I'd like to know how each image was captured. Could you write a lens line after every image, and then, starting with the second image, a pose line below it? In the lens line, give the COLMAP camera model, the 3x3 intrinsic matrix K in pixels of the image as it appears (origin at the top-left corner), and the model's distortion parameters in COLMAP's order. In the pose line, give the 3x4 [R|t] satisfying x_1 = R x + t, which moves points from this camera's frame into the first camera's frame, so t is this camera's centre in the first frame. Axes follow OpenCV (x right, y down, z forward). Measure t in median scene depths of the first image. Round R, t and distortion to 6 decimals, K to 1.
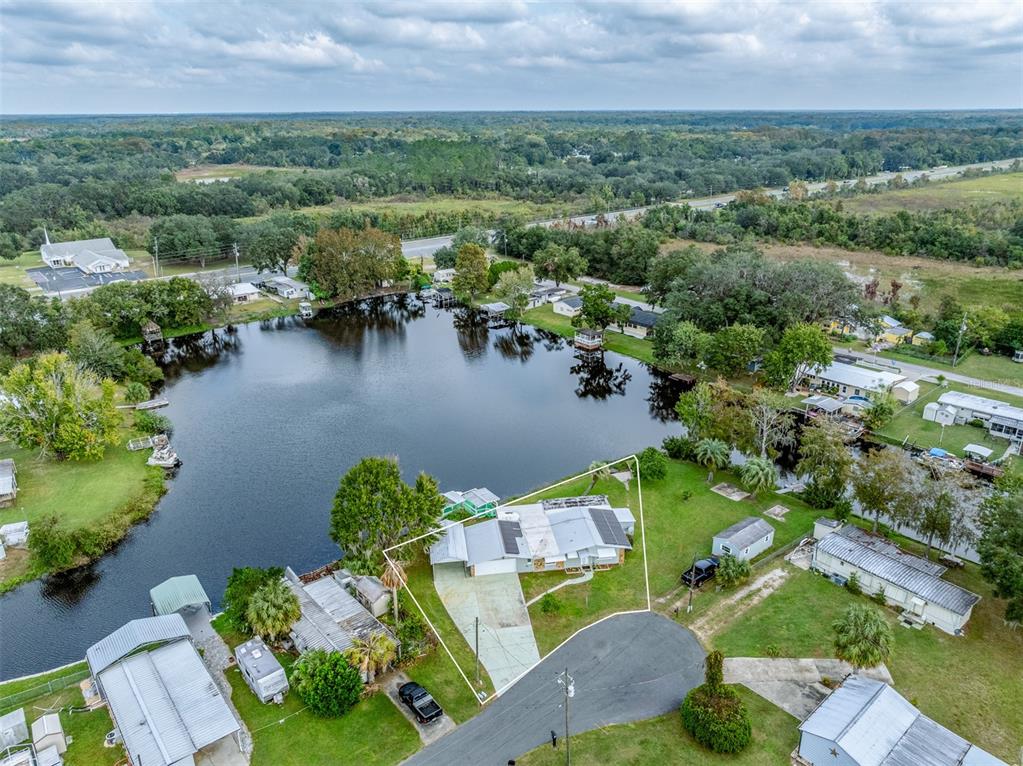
lens RADIAL K [[720.9, 0, 514.4], [0, 720.9, 379.5], [0, 0, 1]] dist [-0.019689, -0.003124]
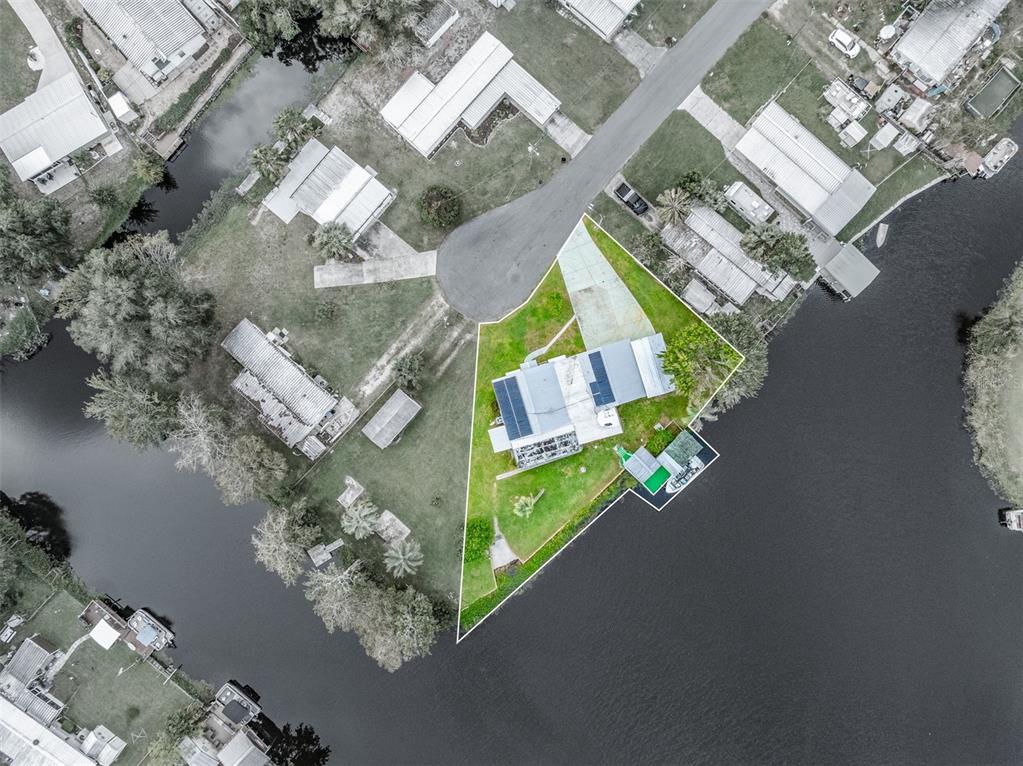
lens RADIAL K [[720.9, 0, 518.4], [0, 720.9, 381.6], [0, 0, 1]] dist [-0.019689, -0.003124]
pose [[-0.988896, 0.147630, 0.017021, 0.095008], [-0.035126, -0.343496, 0.938497, -0.776812], [0.144397, 0.927478, 0.344867, 0.569263]]
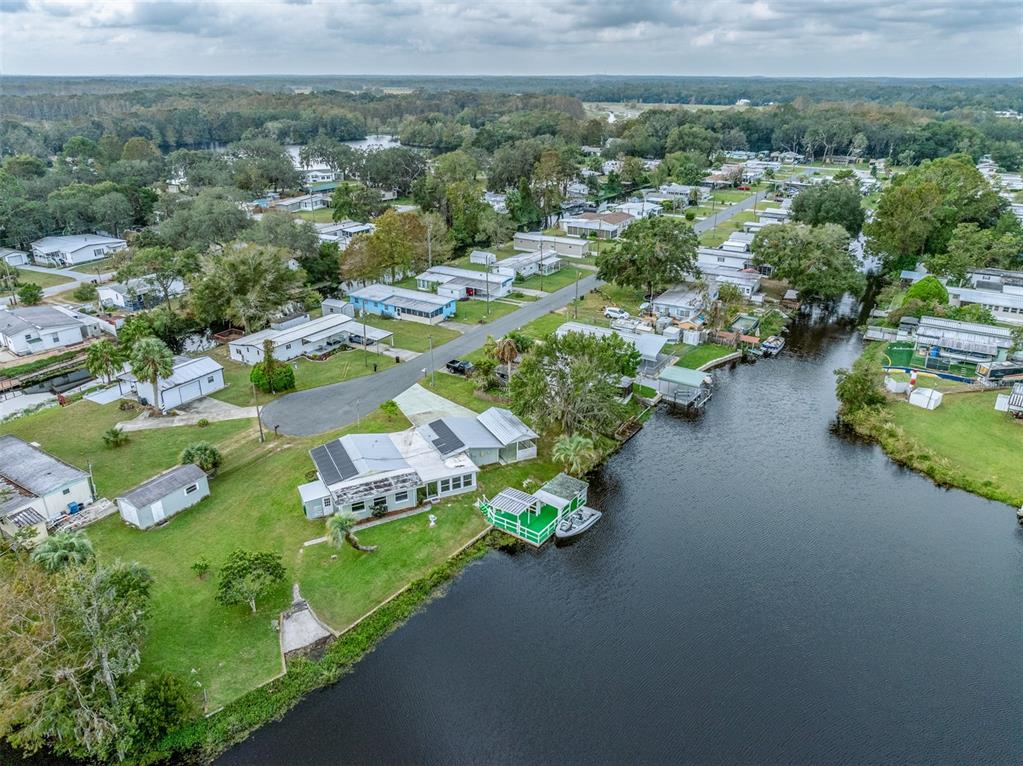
lens RADIAL K [[720.9, 0, 517.6], [0, 720.9, 383.7], [0, 0, 1]] dist [-0.019689, -0.003124]
pose [[-0.950254, 0.125607, -0.285028, 0.149803], [-0.107942, 0.725579, 0.679621, -0.439310], [0.292175, 0.676578, -0.675925, 1.516032]]
